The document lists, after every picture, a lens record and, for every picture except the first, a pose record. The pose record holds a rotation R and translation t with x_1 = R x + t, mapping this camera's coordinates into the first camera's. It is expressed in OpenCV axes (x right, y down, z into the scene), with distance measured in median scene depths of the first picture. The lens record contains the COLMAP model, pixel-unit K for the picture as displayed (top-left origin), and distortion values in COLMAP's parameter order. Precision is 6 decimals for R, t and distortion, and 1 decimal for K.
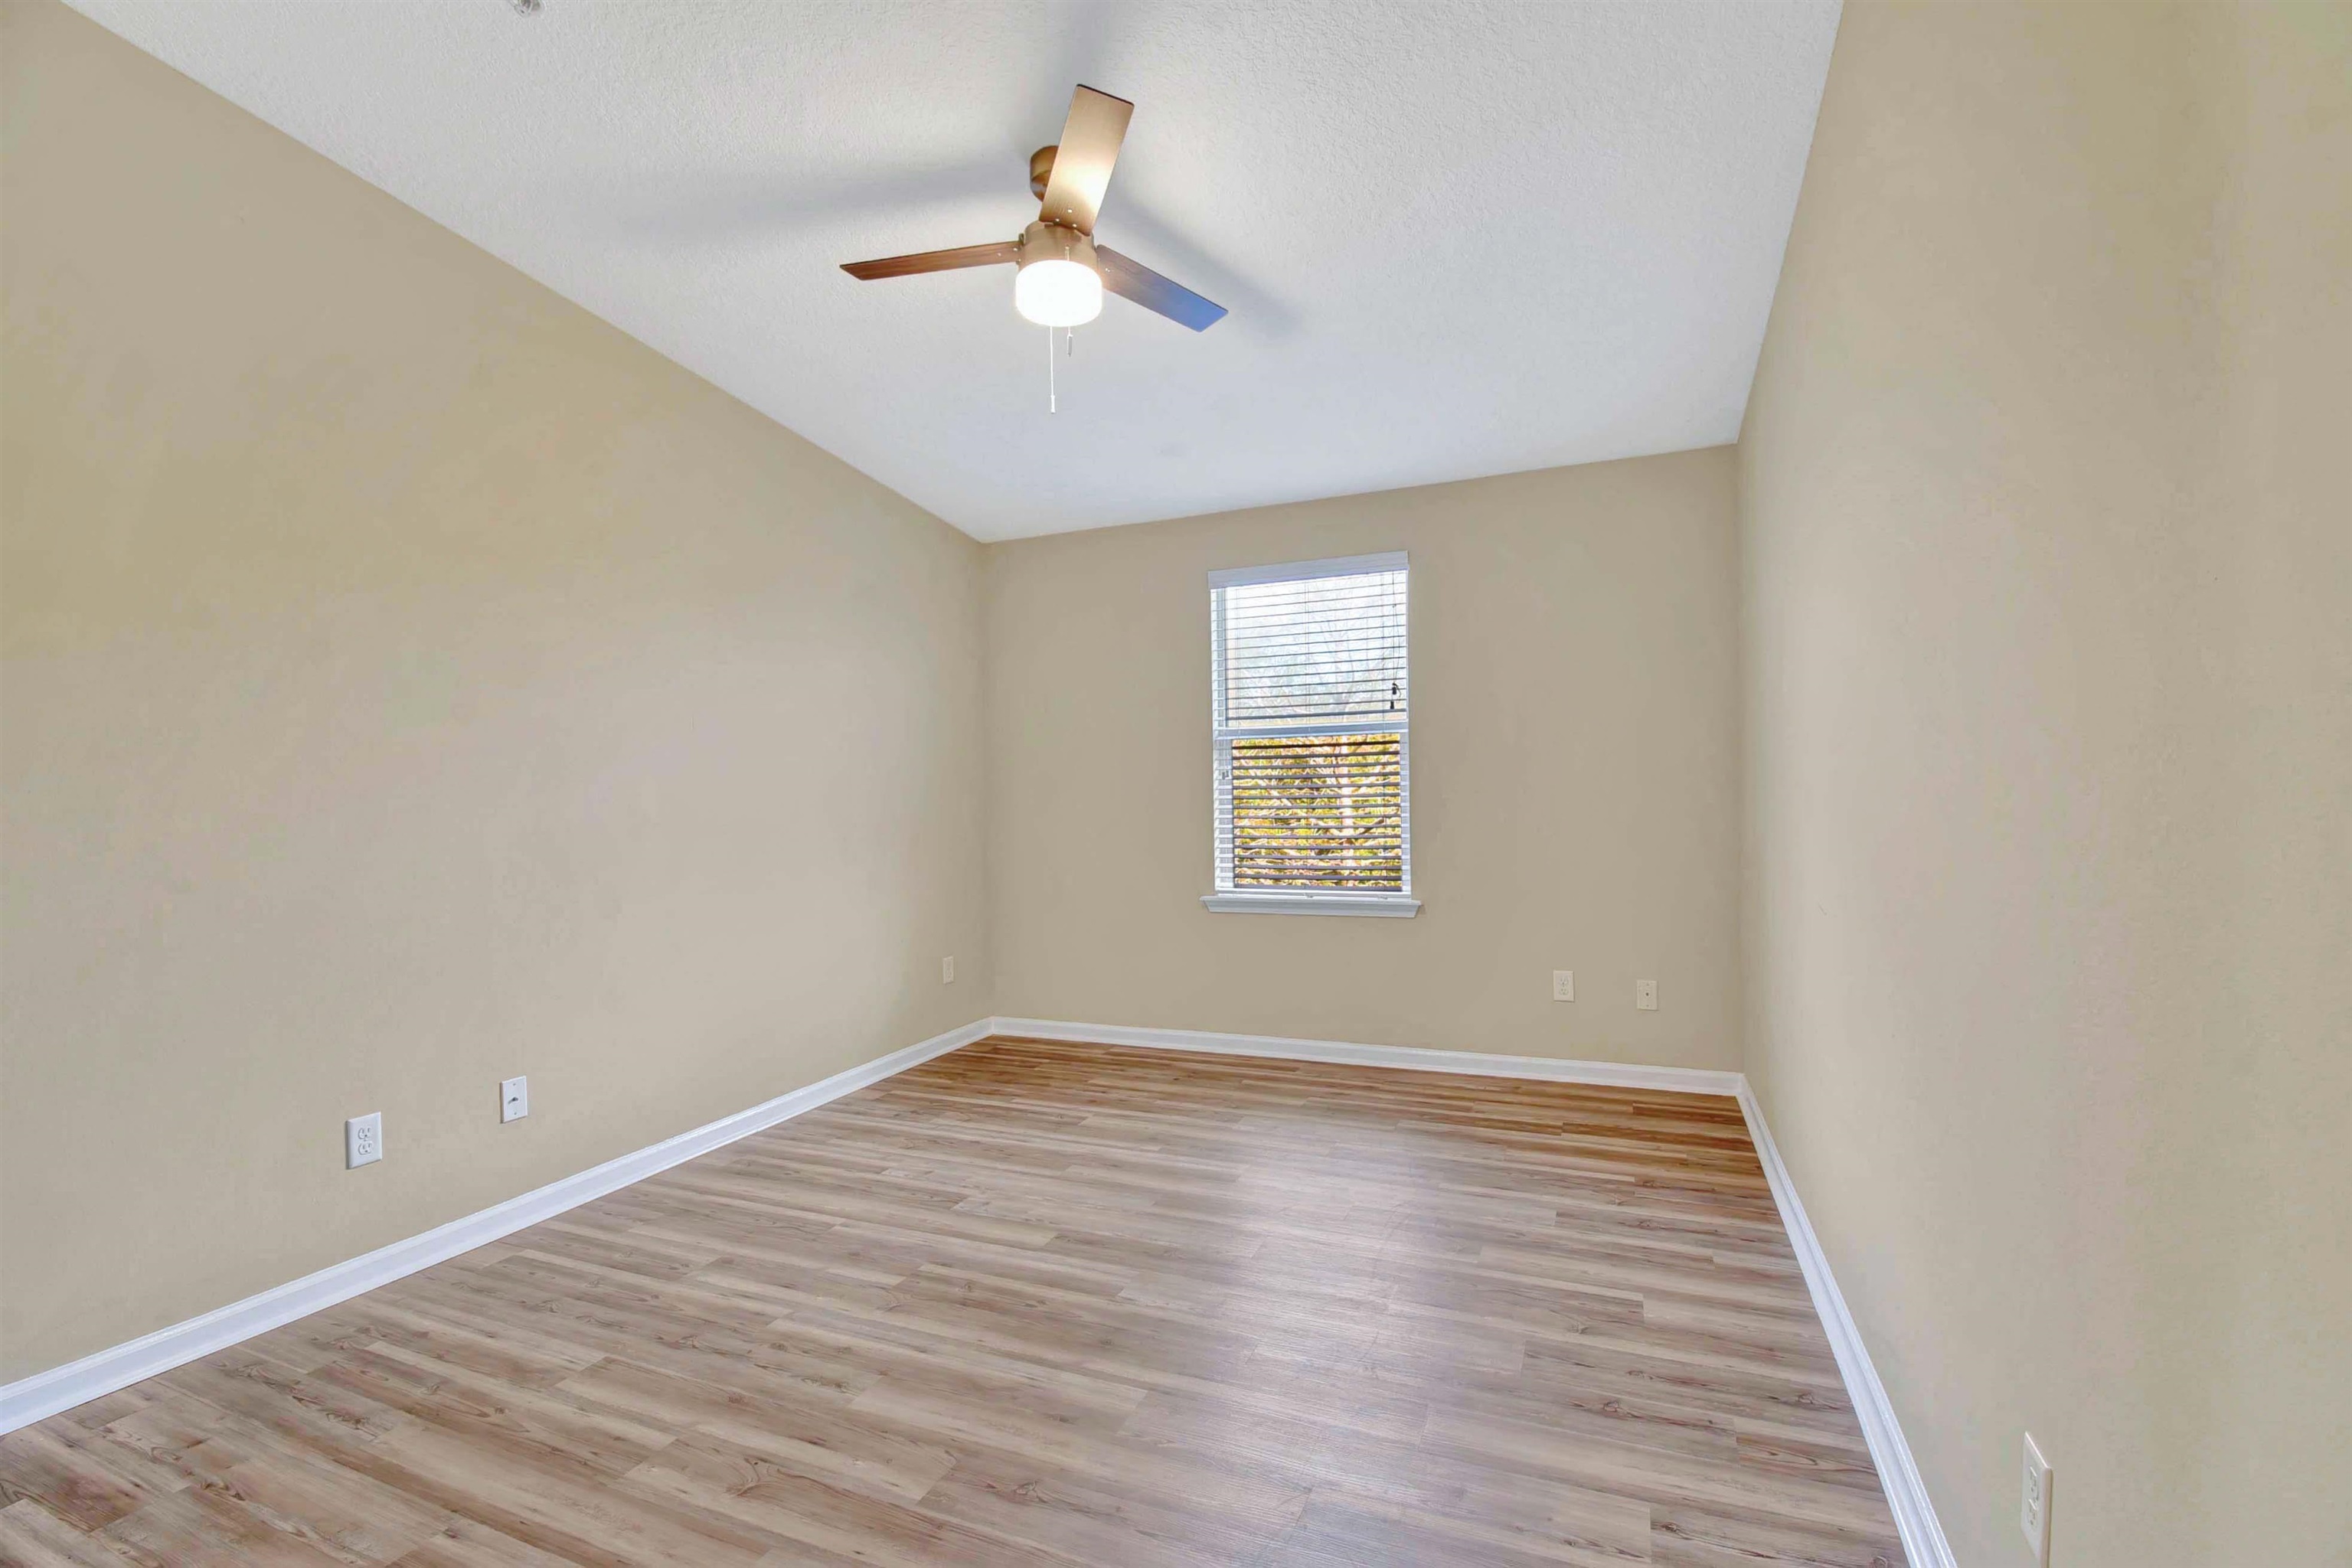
lens RADIAL K [[1063.6, 0, 1164.6], [0, 1063.6, 775.2], [0, 0, 1]] dist [0.009044, -0.007868]
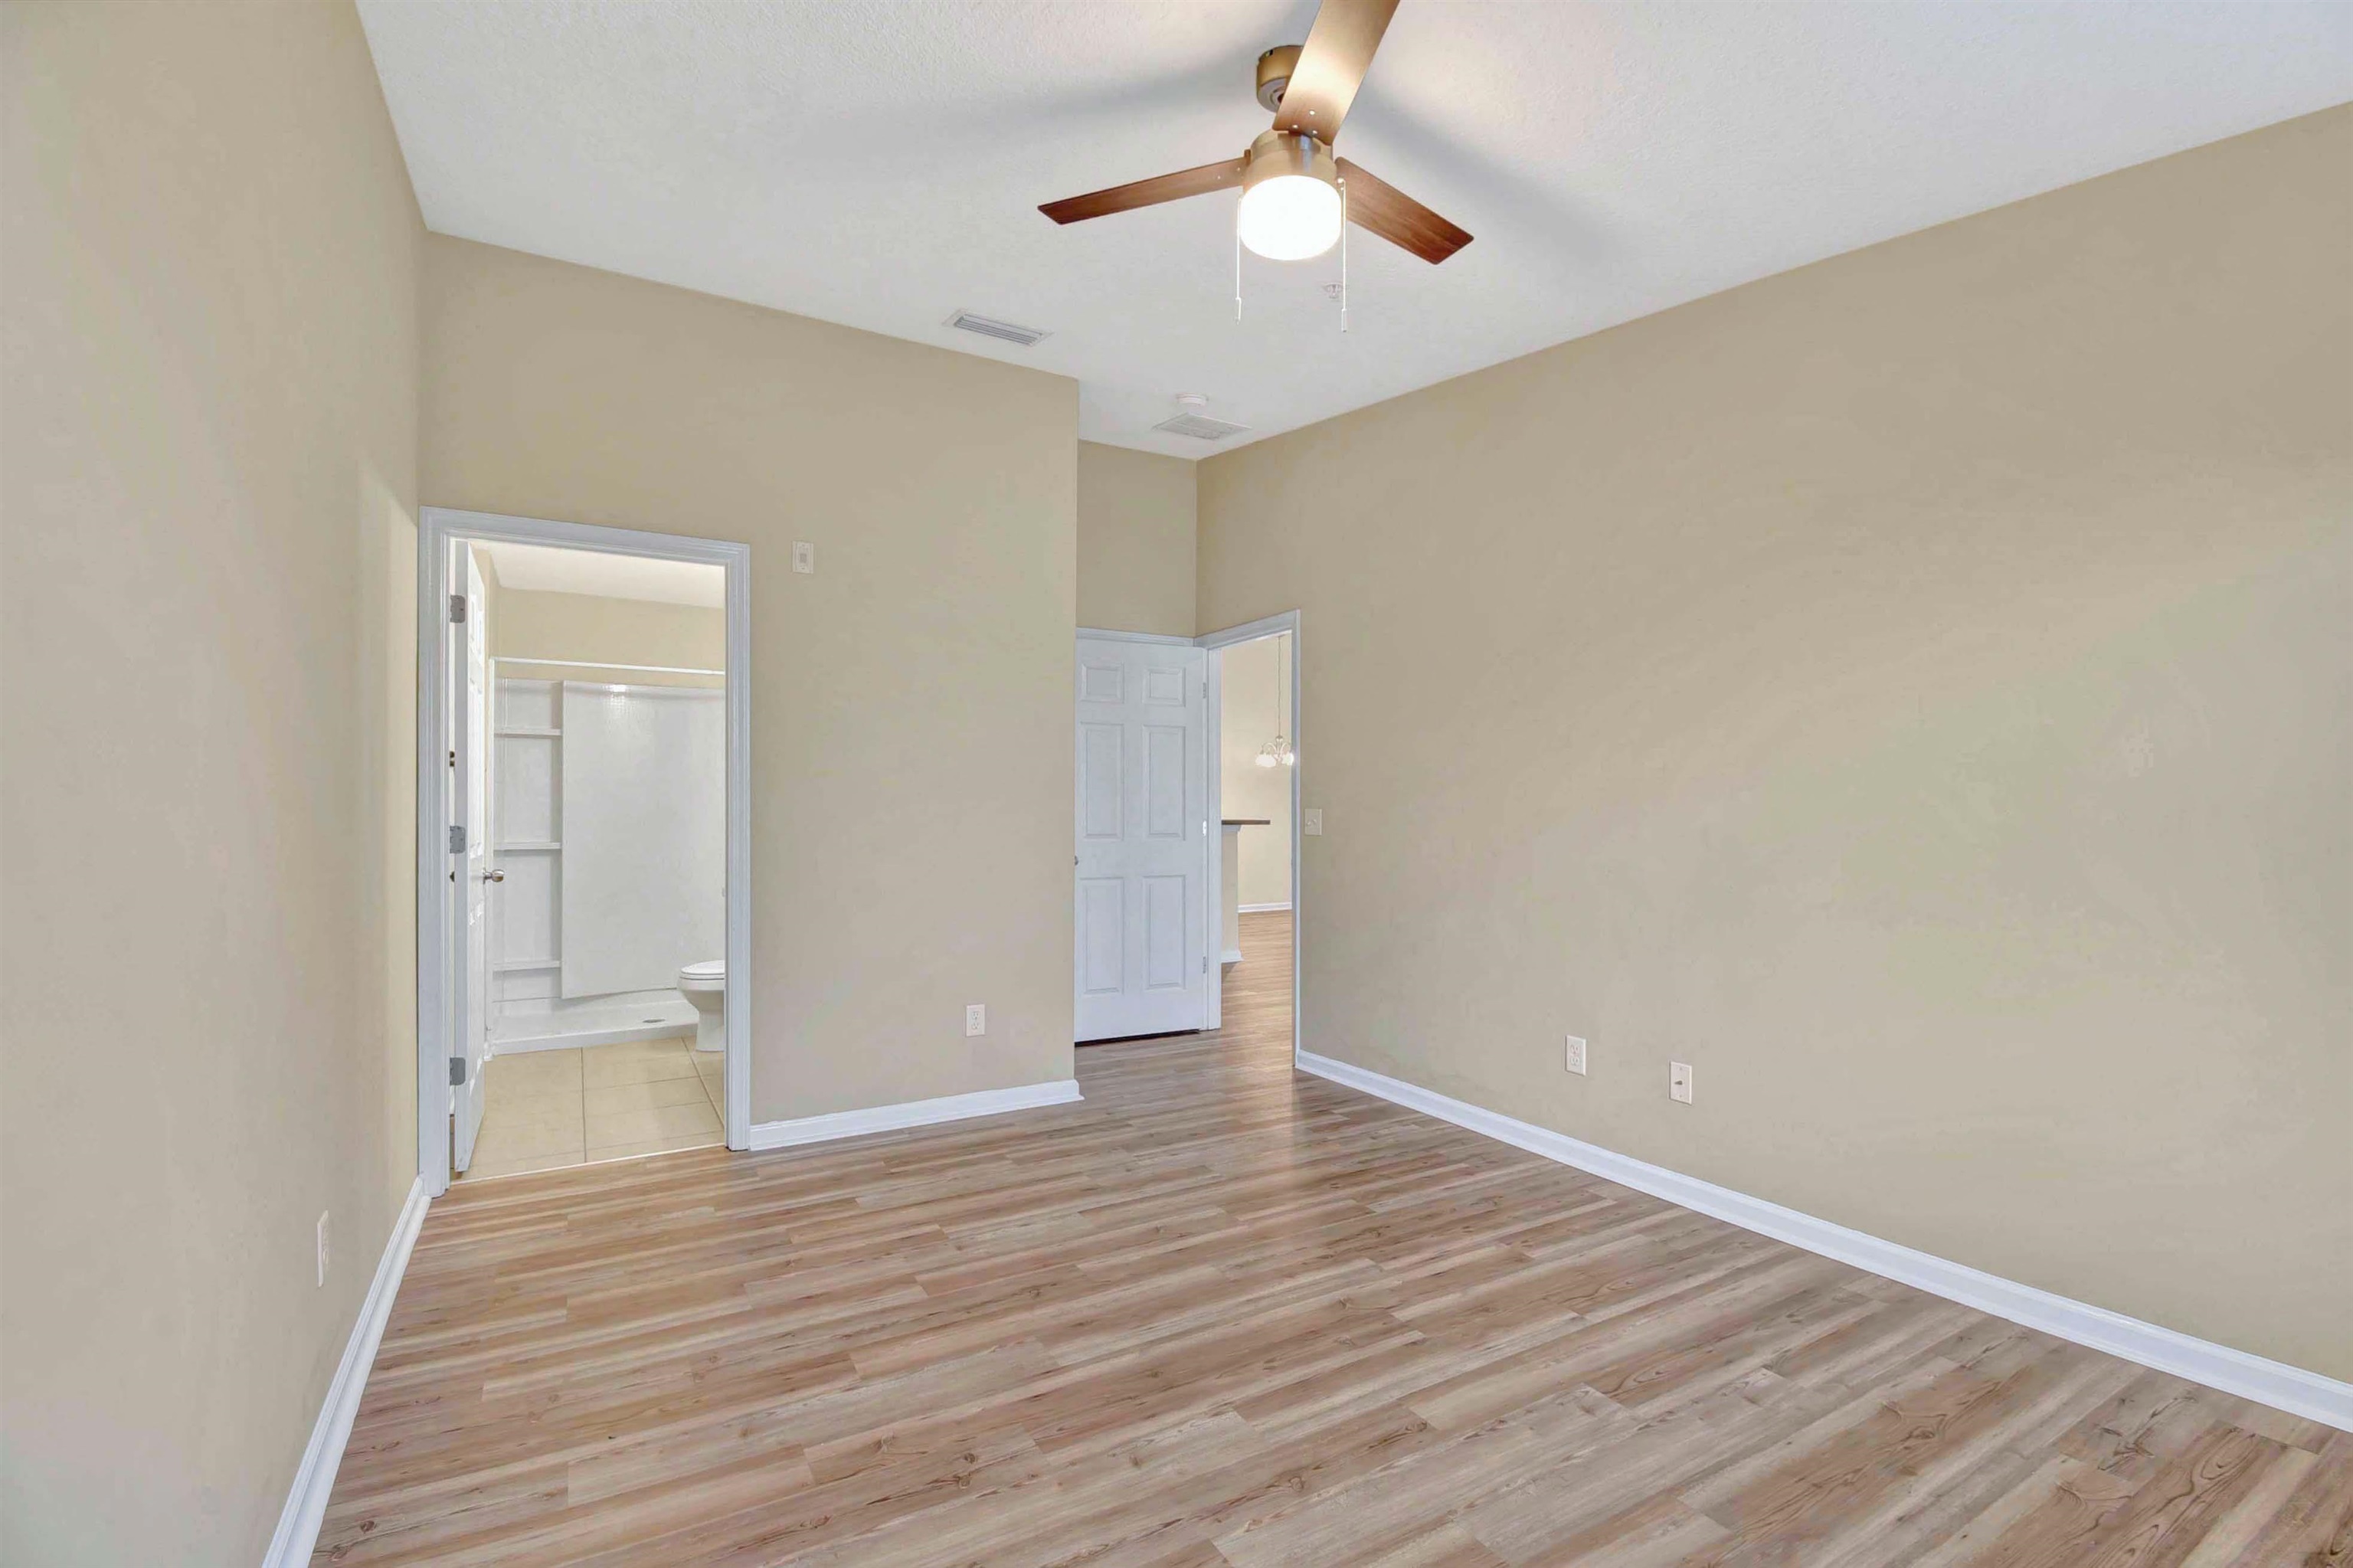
lens RADIAL K [[1064.1, 0, 1179.1], [0, 1064.1, 804.5], [0, 0, 1]] dist [0.009044, -0.007868]
pose [[-0.602773, 0.017341, -0.797724, 0.447890], [0.023055, 0.999725, 0.004311, 0.008203], [0.797579, -0.015793, -0.603007, 1.036825]]
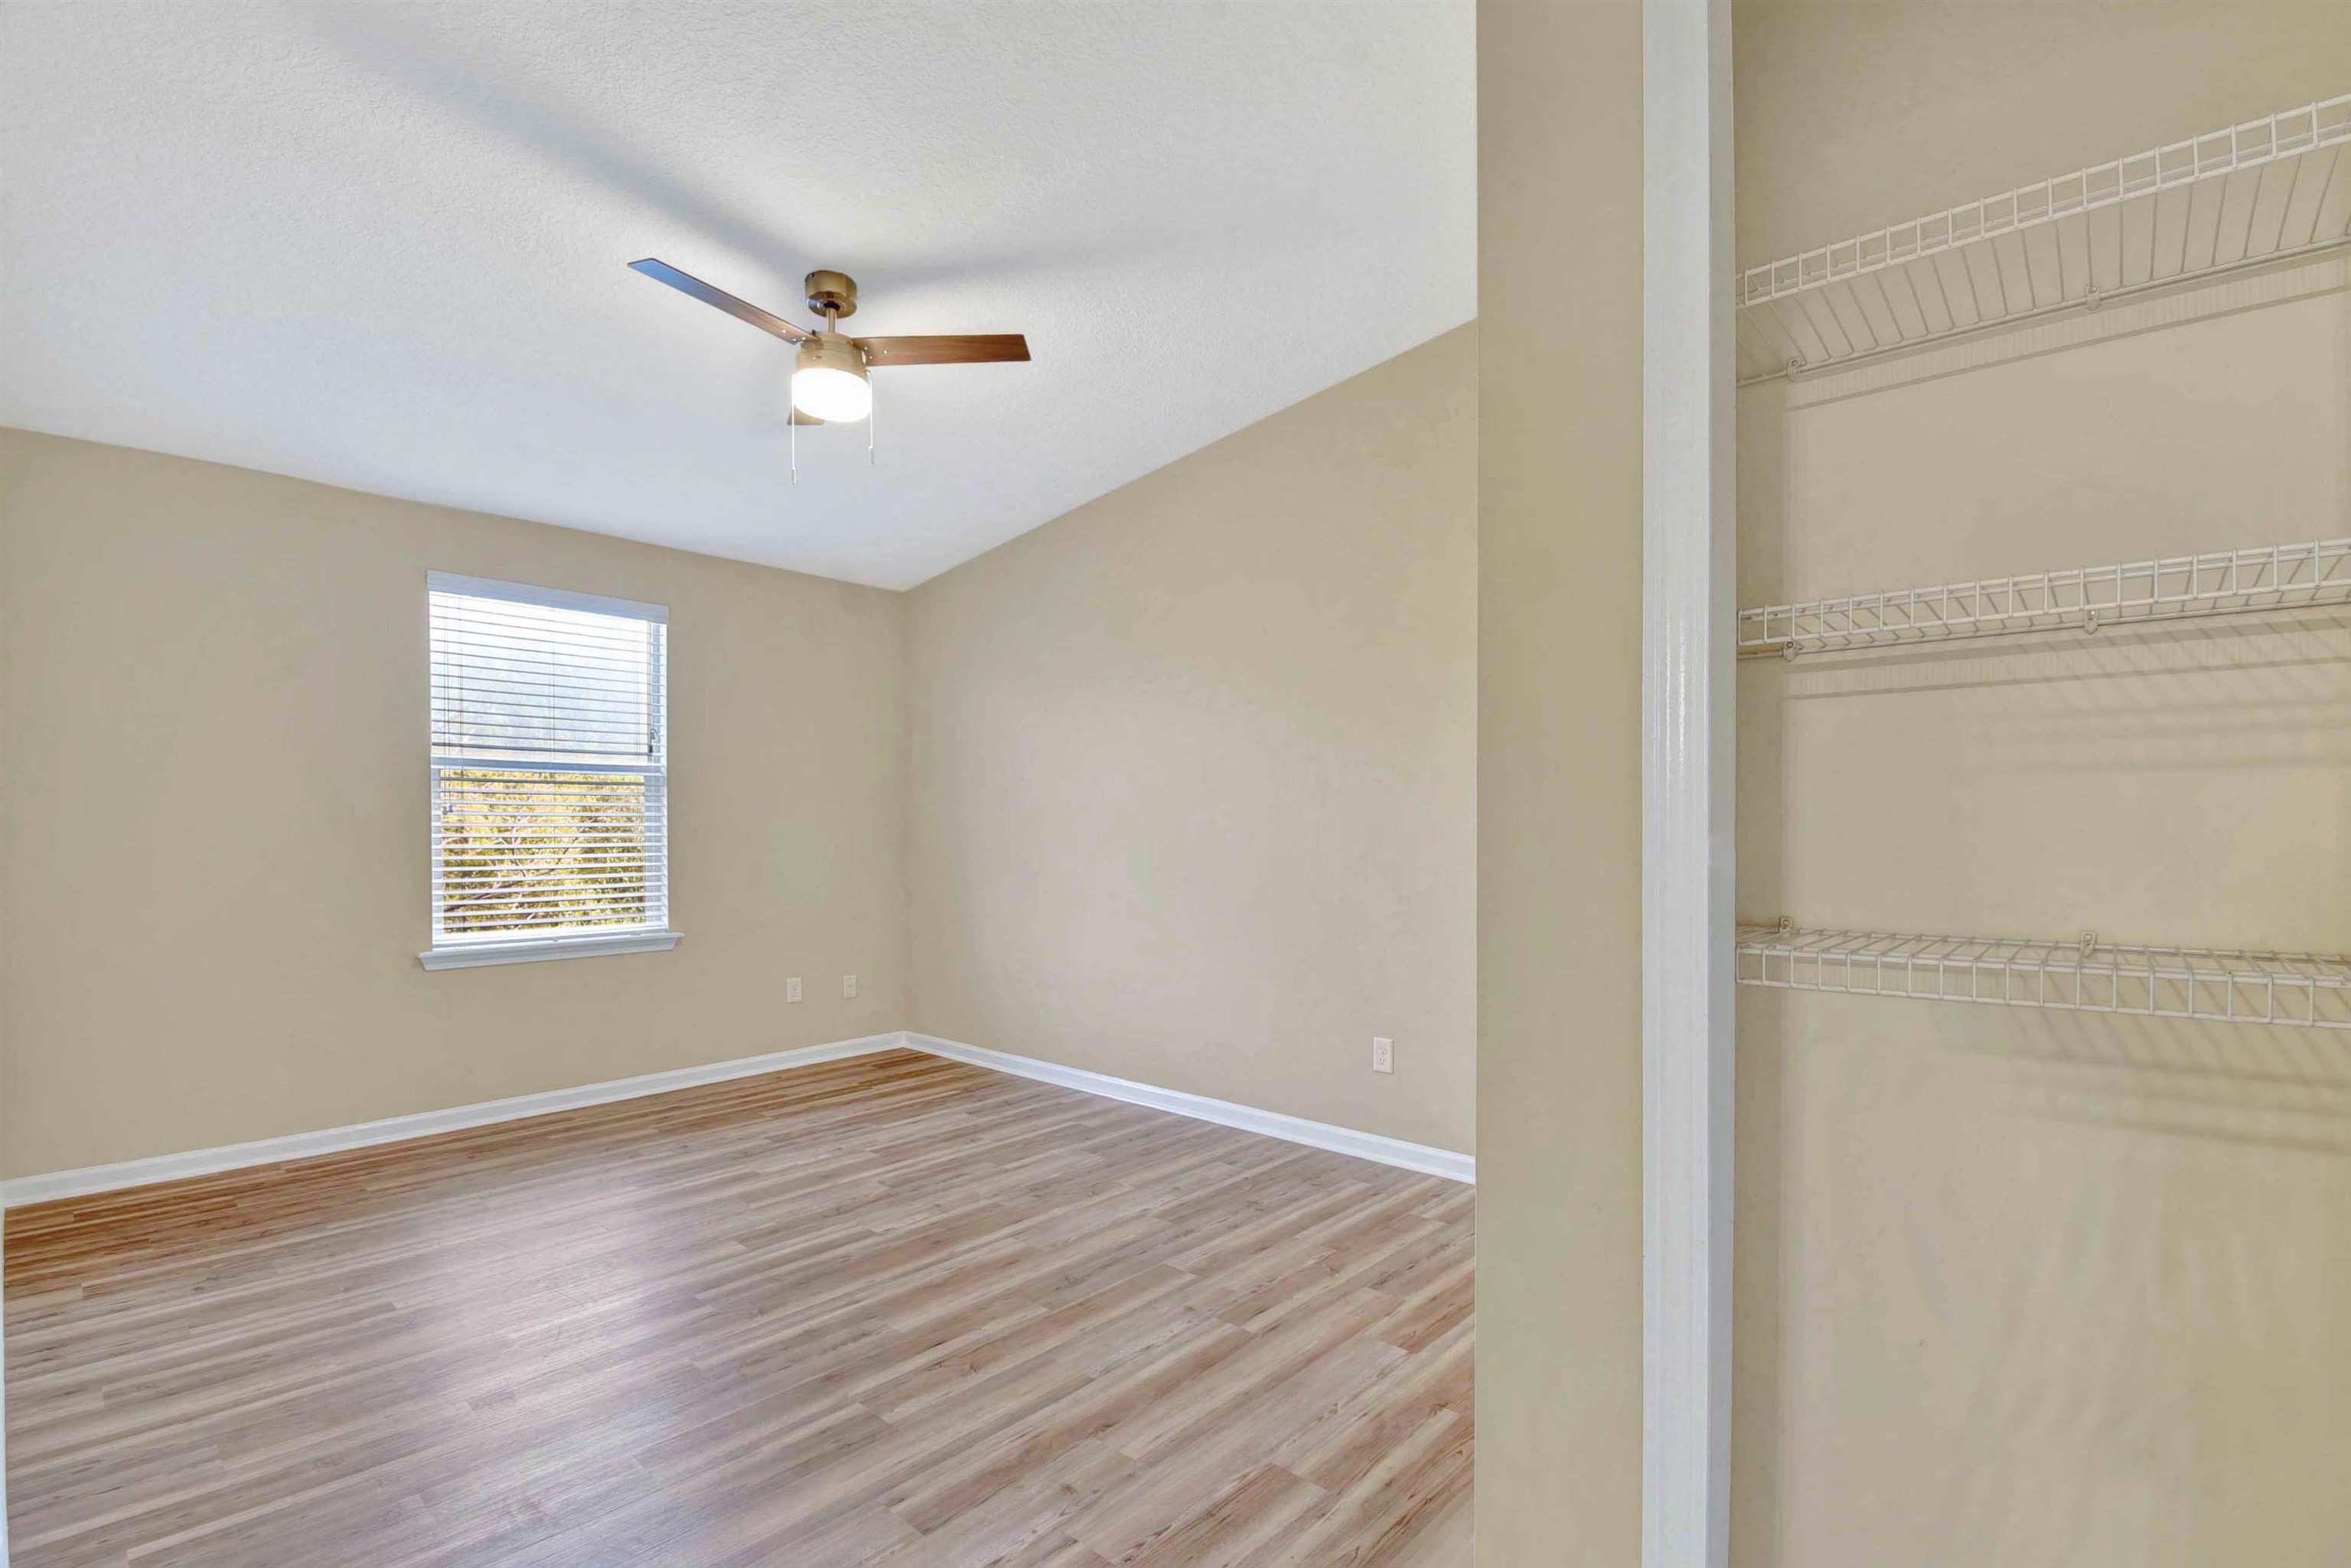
lens RADIAL K [[1063.2, 0, 1238.3], [0, 1063.2, 835.4], [0, 0, 1]] dist [0.009044, -0.007868]
pose [[0.283241, 0.012402, 0.958969, -0.781574], [-0.013740, 0.999866, -0.008873, 0.024691], [-0.958950, -0.010663, 0.283373, 0.179877]]
